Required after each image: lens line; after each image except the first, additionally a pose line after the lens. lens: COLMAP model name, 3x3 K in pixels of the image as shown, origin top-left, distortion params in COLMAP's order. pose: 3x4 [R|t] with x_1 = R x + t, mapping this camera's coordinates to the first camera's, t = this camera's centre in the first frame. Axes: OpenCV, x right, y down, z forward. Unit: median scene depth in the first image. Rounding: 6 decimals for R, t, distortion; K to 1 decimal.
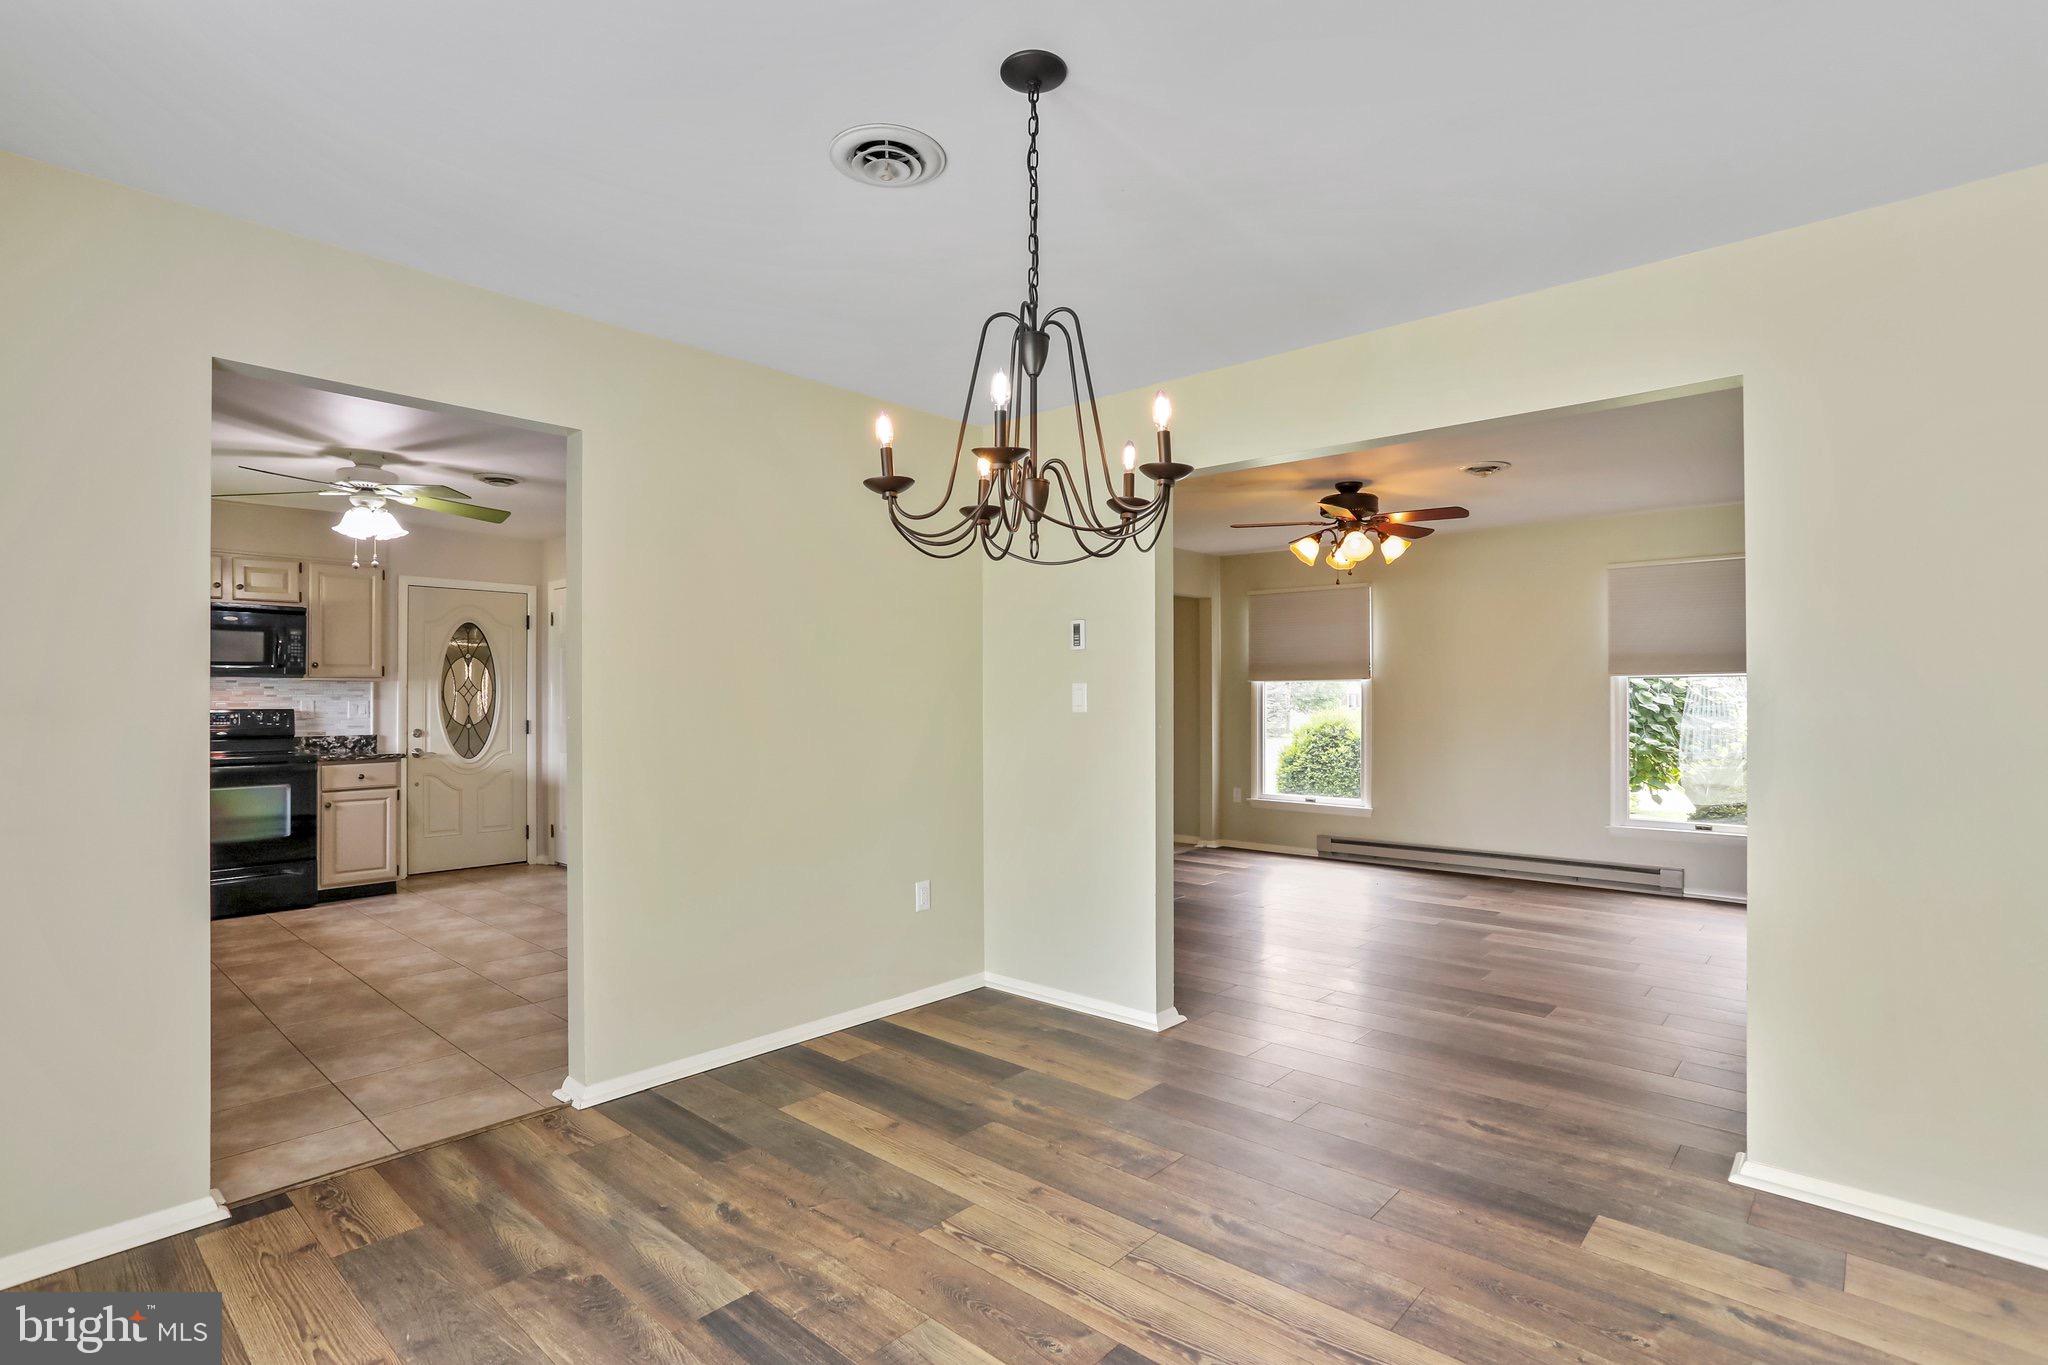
lens RADIAL K [[1031.8, 0, 1024.0], [0, 1031.8, 682.5], [0, 0, 1]] dist [-0.001718, 0.000044]
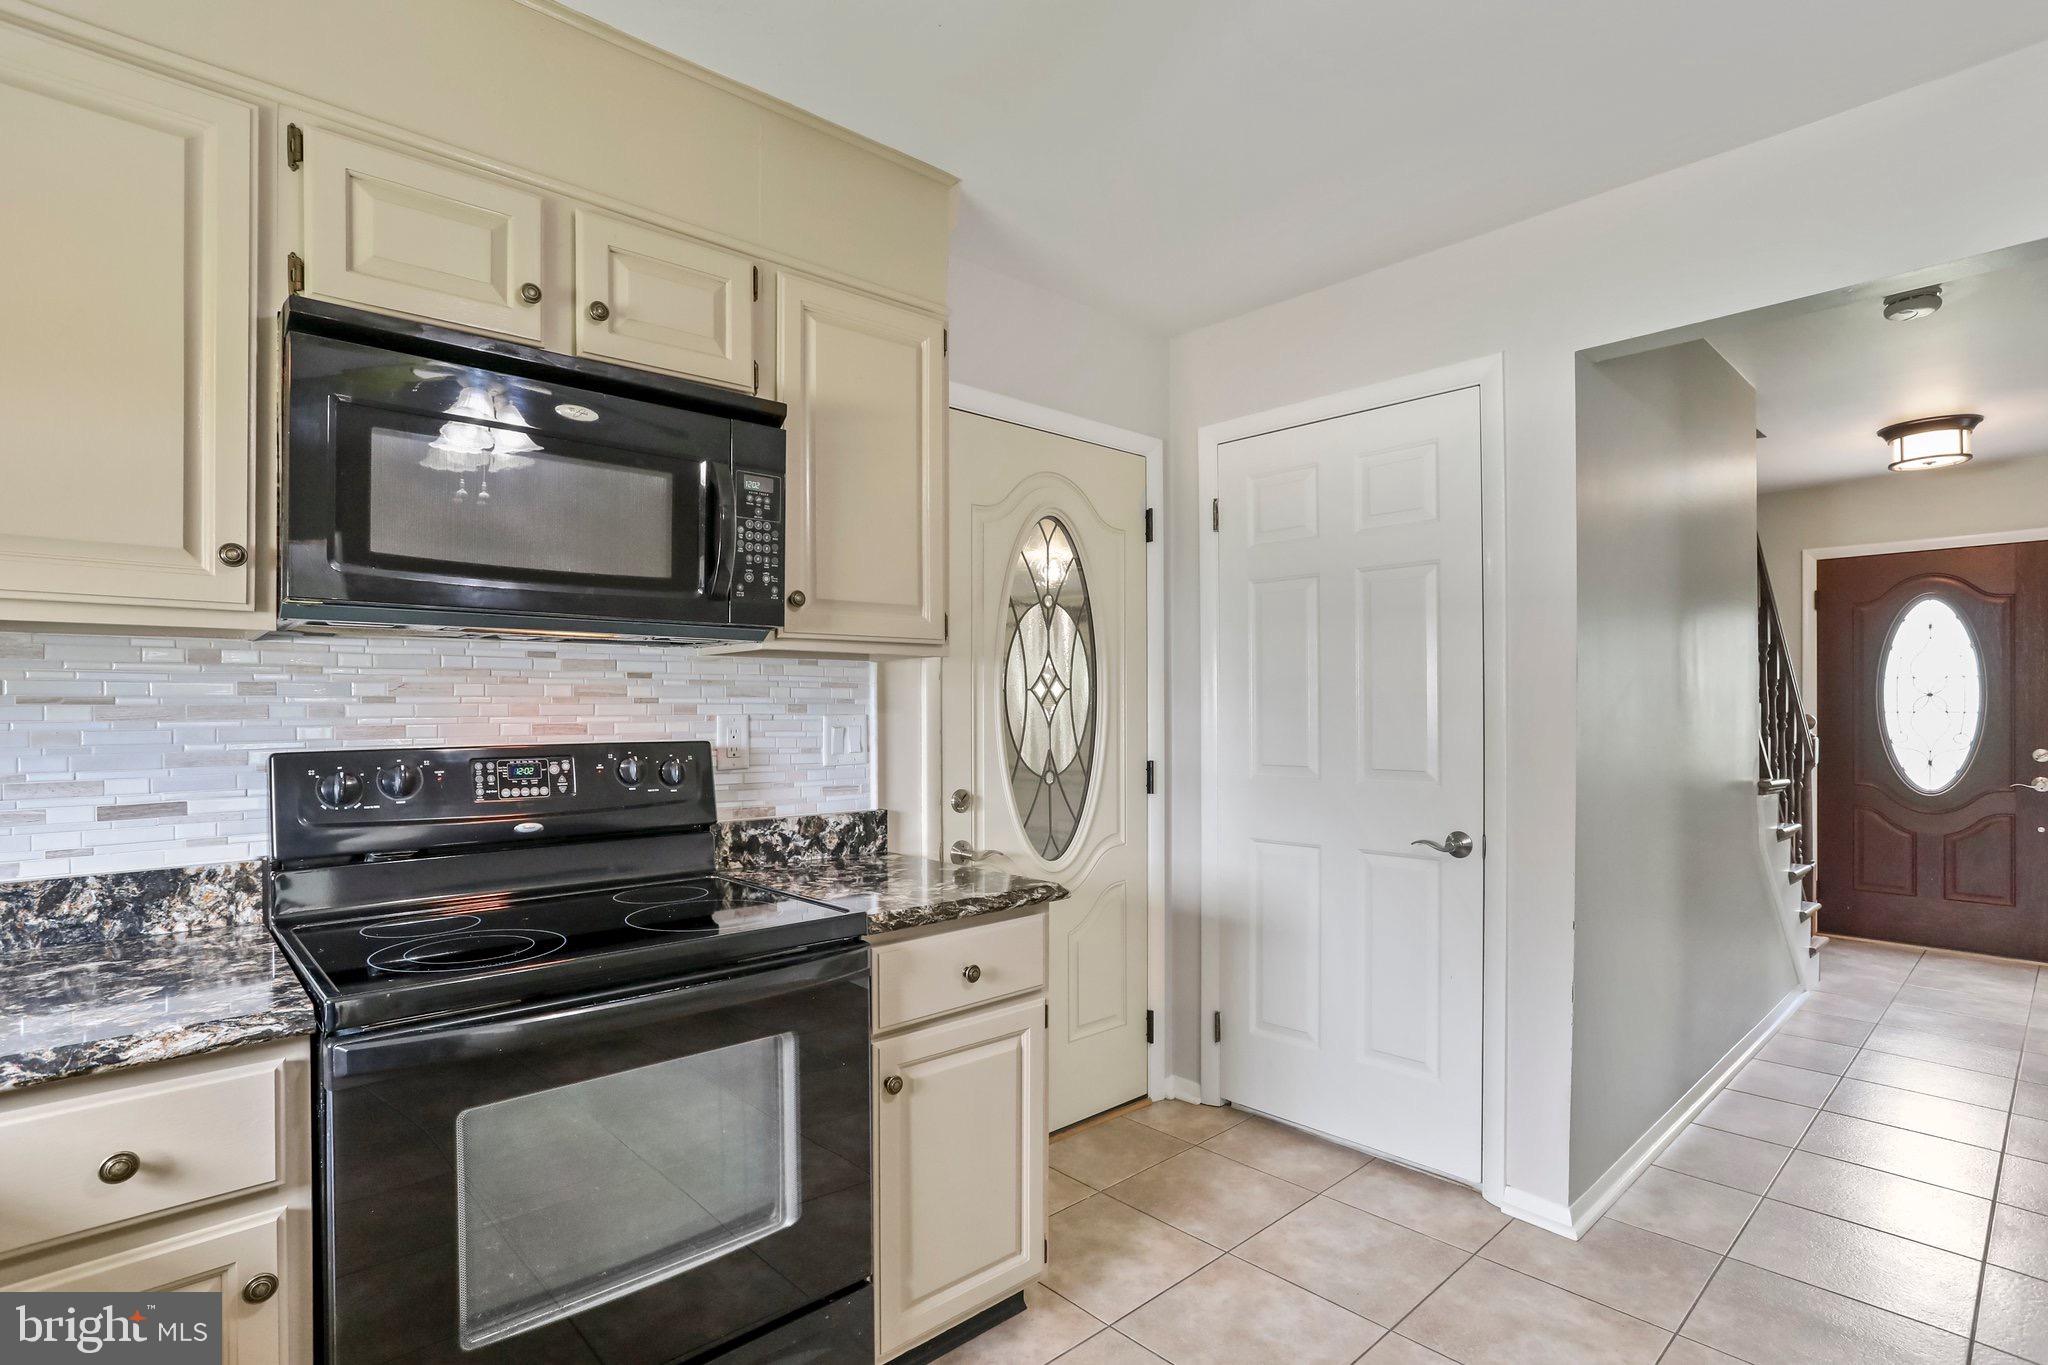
lens RADIAL K [[1013.0, 0, 1026.8], [0, 1013.0, 703.1], [0, 0, 1]] dist [-0.065775, 0.042872]
pose [[0.997221, -0.004888, -0.074338, -0.574772], [0.005303, 0.999971, 0.005390, 0.012330], [0.074310, -0.005769, 0.997219, 0.678328]]
